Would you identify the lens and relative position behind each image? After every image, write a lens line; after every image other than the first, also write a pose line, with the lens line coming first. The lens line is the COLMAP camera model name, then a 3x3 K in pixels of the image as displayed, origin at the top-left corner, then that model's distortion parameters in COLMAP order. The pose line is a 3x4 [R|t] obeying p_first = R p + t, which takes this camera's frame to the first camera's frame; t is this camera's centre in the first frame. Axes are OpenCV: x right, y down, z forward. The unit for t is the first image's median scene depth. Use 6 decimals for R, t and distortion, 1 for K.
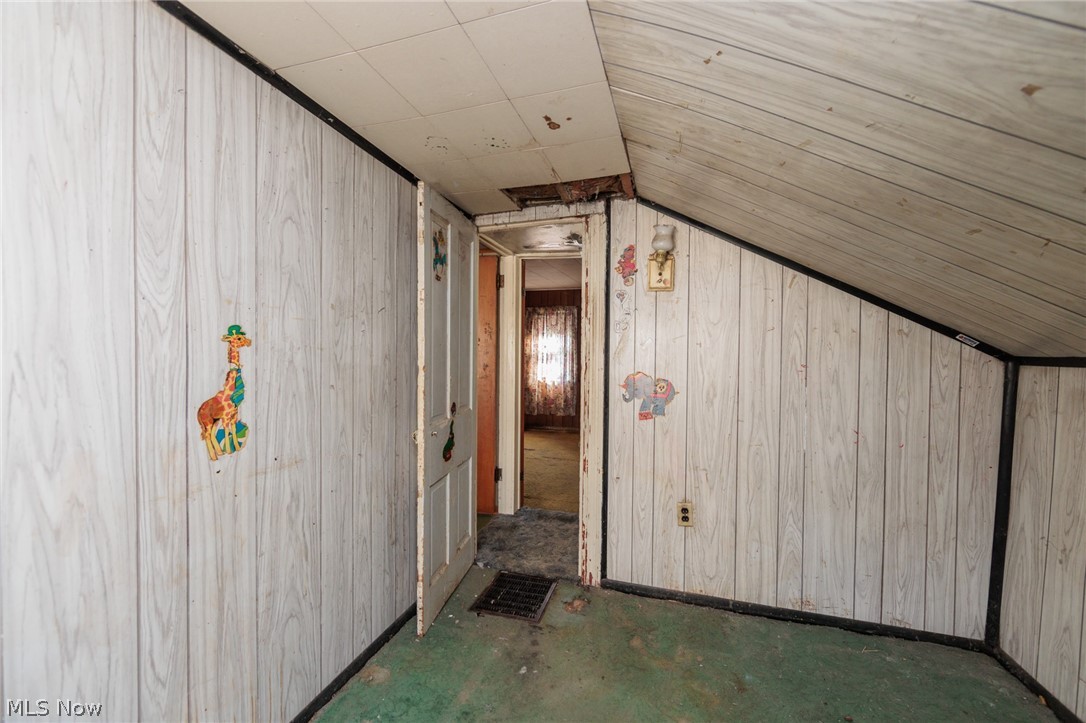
lens RADIAL K [[428.9, 0, 544.0], [0, 428.9, 361.5], [0, 0, 1]] dist [0.000944, -0.000415]
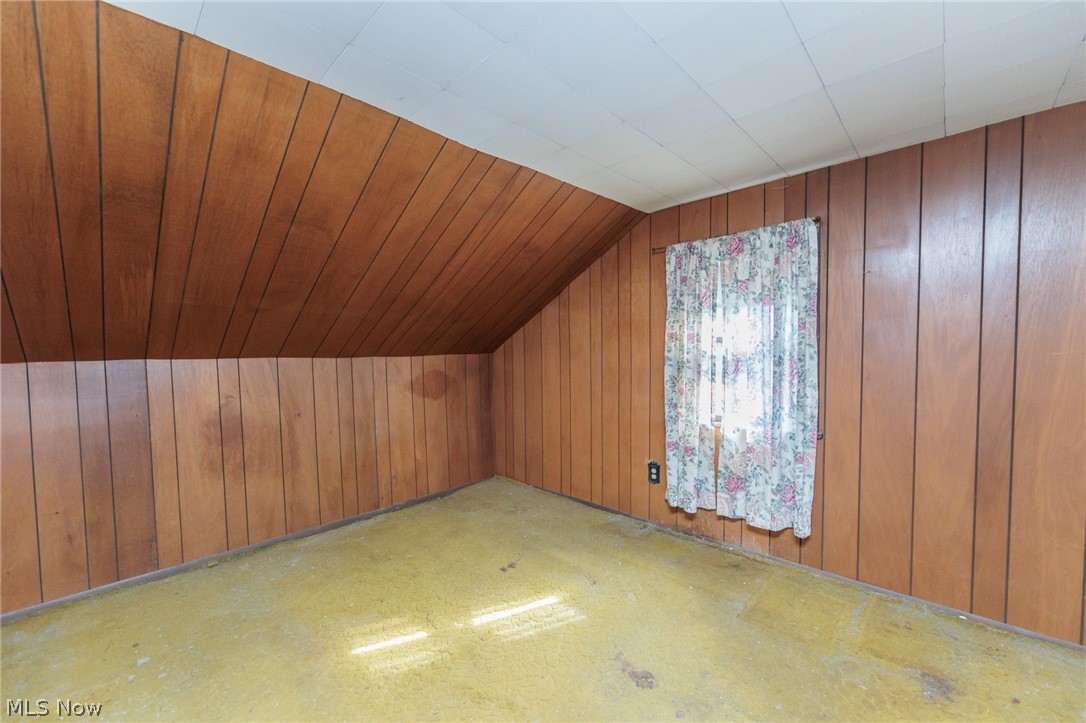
lens RADIAL K [[428.9, 0, 545.8], [0, 428.9, 364.5], [0, 0, 1]] dist [0.000944, -0.000415]
pose [[0.901882, 0.005126, -0.431953, 0.029069], [-0.011249, 0.999869, -0.011621, -0.006041], [0.431837, 0.015340, 0.901821, 0.582925]]
